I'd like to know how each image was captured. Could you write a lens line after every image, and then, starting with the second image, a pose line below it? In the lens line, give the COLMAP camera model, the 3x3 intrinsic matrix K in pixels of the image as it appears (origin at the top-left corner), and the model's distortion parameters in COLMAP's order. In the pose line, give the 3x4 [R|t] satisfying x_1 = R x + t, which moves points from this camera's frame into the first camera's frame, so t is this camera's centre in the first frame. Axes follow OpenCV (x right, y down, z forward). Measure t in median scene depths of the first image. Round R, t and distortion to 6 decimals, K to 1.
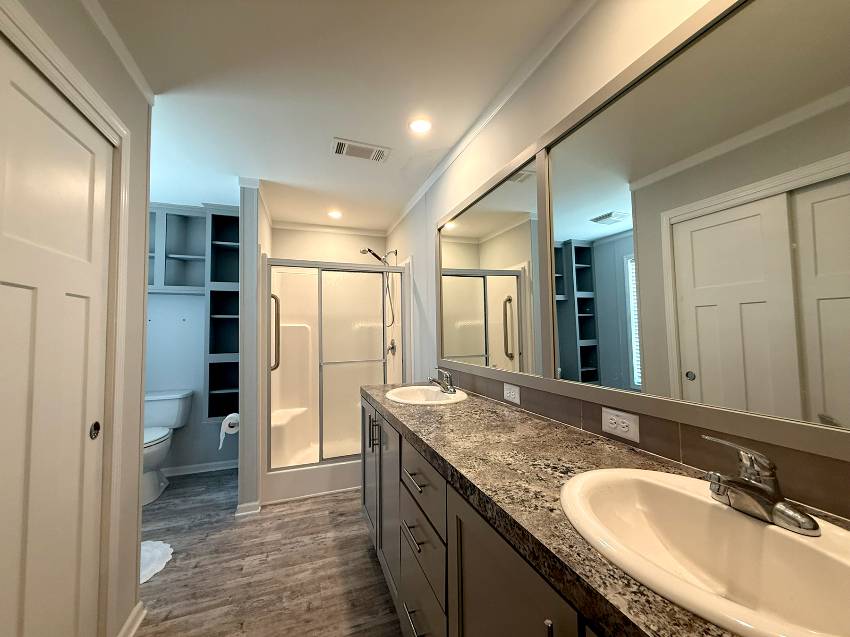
lens RADIAL K [[348.5, 0, 425.7], [0, 348.5, 317.0], [0, 0, 1]] dist [-0.003030, 0.000260]
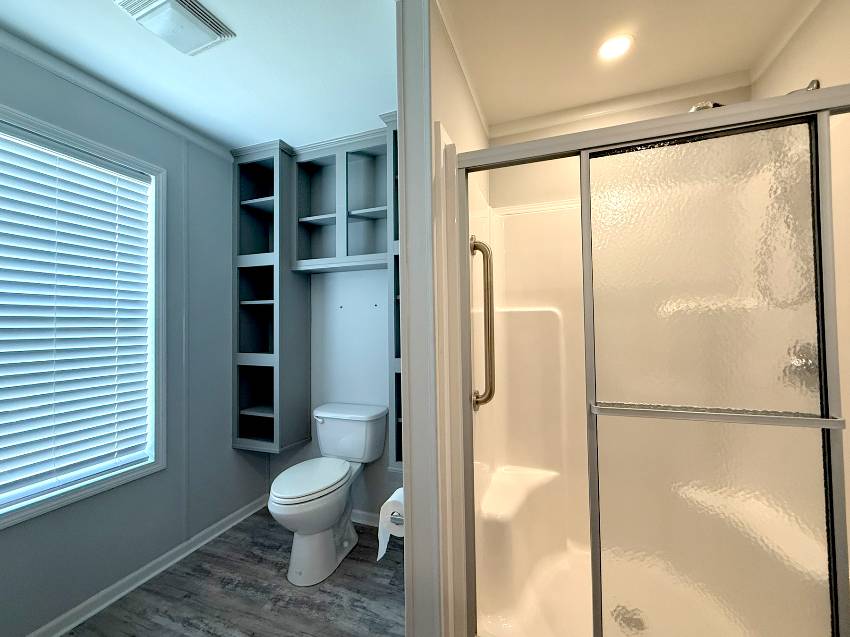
lens RADIAL K [[348.5, 0, 425.1], [0, 348.5, 319.7], [0, 0, 1]] dist [-0.003030, 0.000260]
pose [[0.766076, -0.005555, -0.642726, -0.213917], [0.031344, 0.999096, 0.028725, 0.024778], [0.641985, -0.042151, 0.765557, 0.654565]]
